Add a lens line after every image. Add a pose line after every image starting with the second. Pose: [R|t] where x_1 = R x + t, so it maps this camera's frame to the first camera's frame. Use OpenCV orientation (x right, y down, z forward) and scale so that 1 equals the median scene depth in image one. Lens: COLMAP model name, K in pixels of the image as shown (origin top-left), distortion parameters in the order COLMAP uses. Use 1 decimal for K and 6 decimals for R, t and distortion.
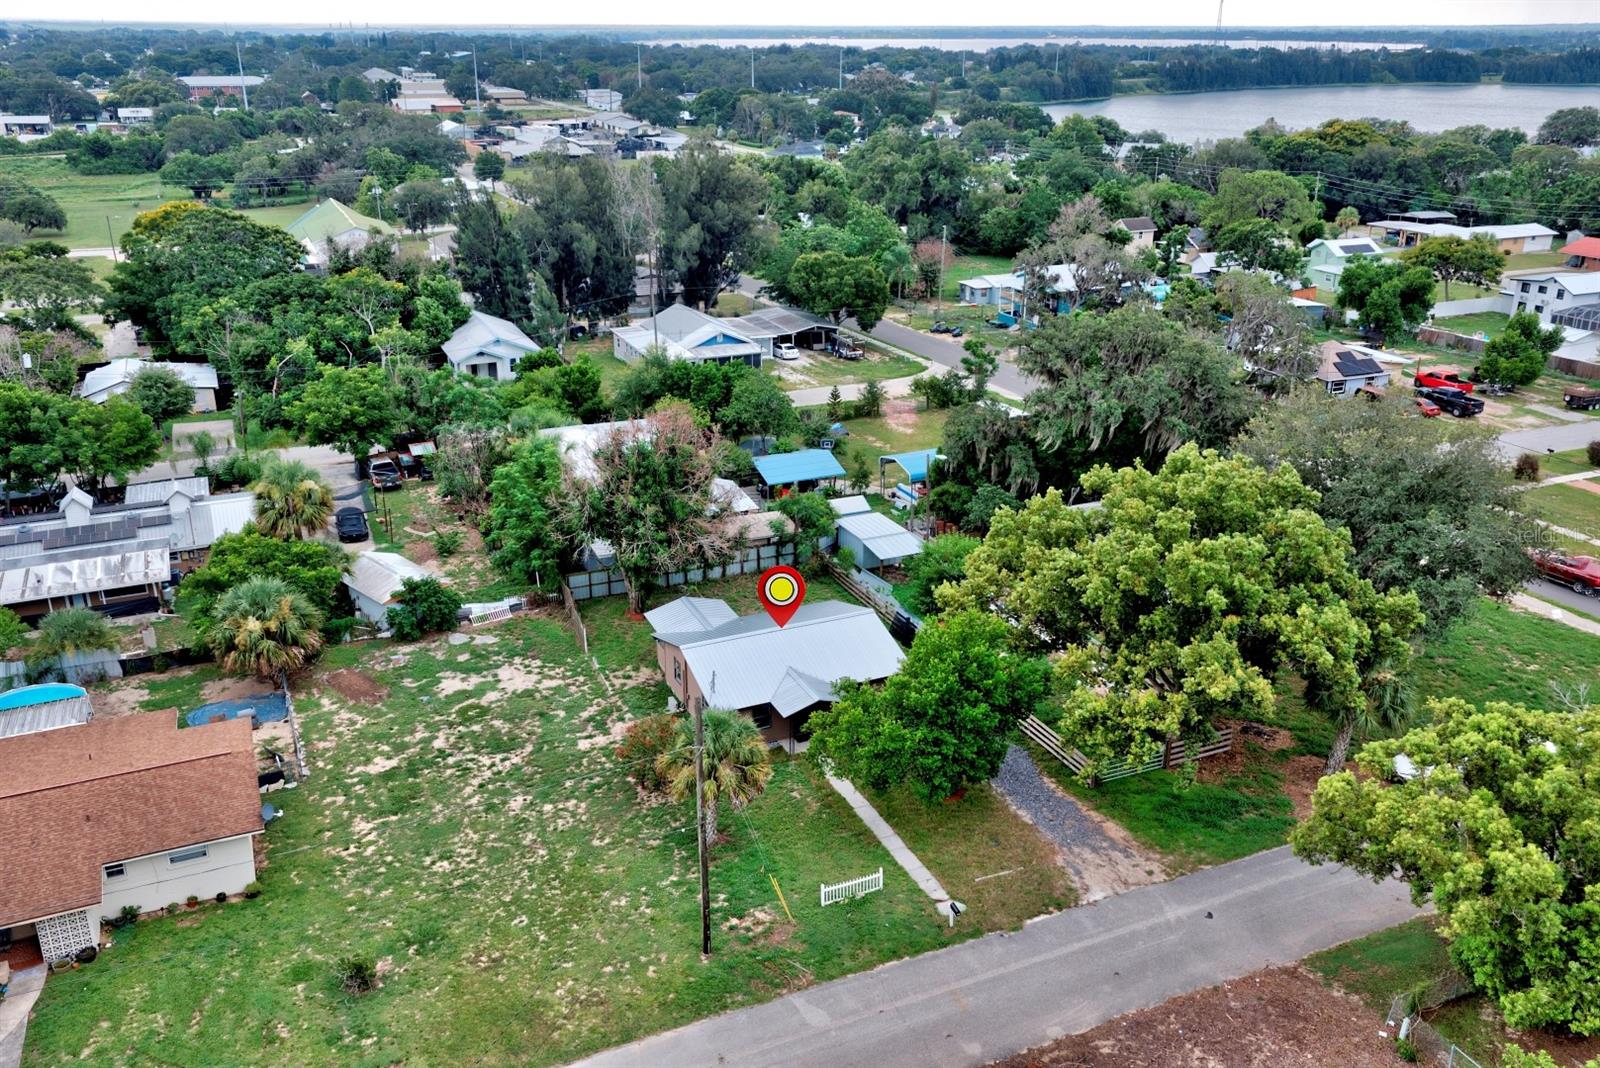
lens RADIAL K [[1295.2, 0, 803.1], [0, 1295.2, 571.2], [0, 0, 1]] dist [0.069478, -0.121000]
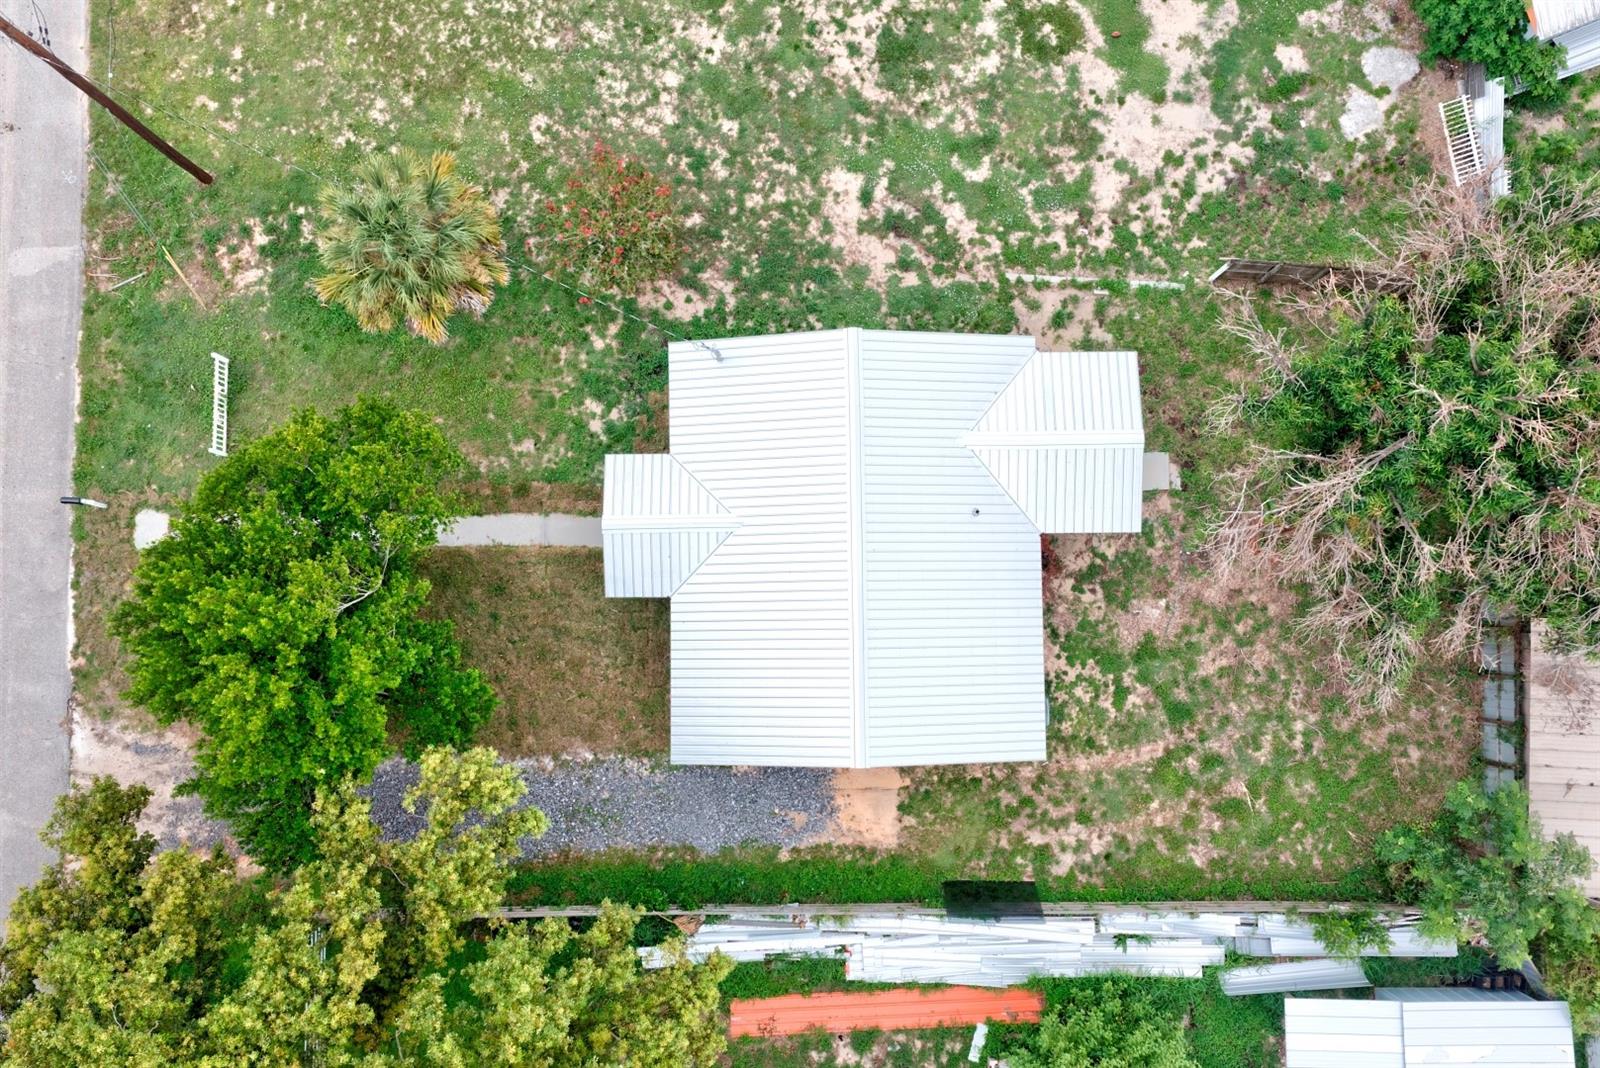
lens RADIAL K [[1295.2, 0, 803.1], [0, 1295.2, 571.2], [0, 0, 1]] dist [0.069478, -0.121000]
pose [[-0.397658, 0.915754, -0.057122, 0.025882], [-0.355128, -0.096209, 0.929854, -0.372775], [0.846022, 0.390049, 0.363468, 0.767153]]
